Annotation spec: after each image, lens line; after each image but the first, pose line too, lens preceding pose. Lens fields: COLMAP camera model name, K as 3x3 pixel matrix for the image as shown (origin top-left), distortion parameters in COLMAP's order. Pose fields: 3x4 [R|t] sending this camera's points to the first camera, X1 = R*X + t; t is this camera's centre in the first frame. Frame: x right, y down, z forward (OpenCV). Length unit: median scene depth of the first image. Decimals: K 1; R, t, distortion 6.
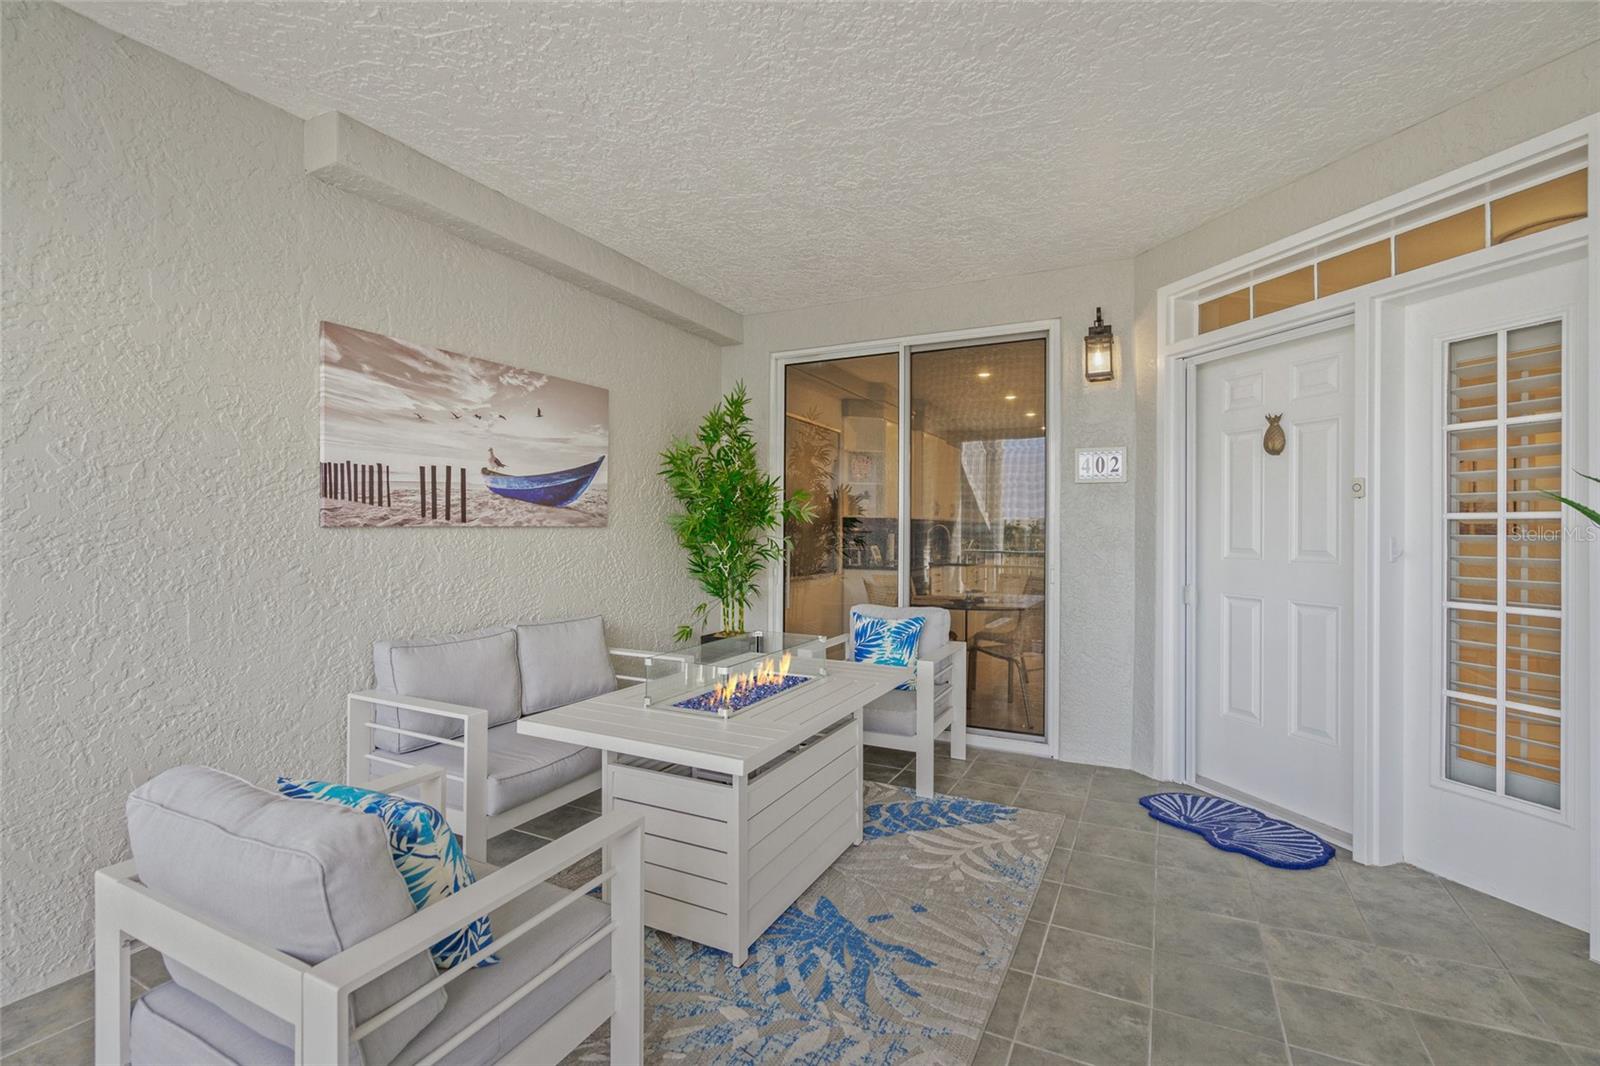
lens RADIAL K [[725.6, 0, 794.8], [0, 725.6, 525.1], [0, 0, 1]] dist [-0.001120, 0.000373]
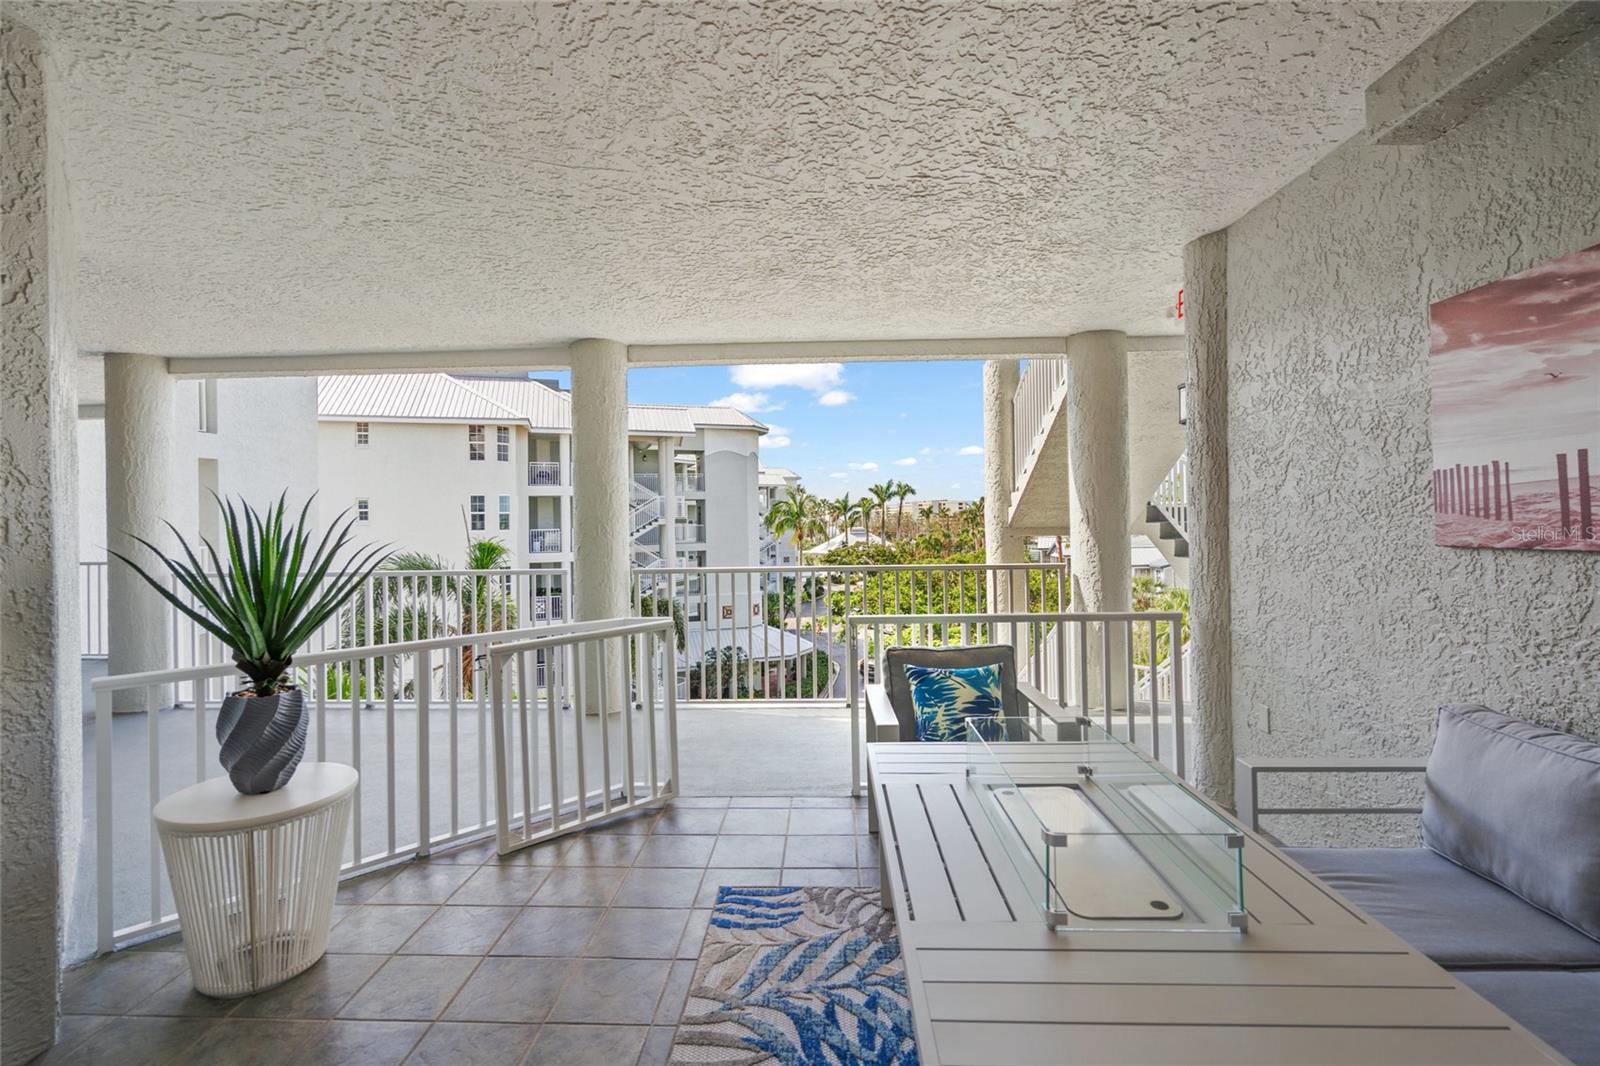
lens RADIAL K [[725.6, 0, 797.7], [0, 725.6, 526.8], [0, 0, 1]] dist [-0.001120, 0.000373]
pose [[-0.907580, 0.008807, -0.419787, 0.364522], [0.008392, 0.999961, 0.002837, -0.027325], [0.419796, -0.000948, -0.907618, 1.374668]]
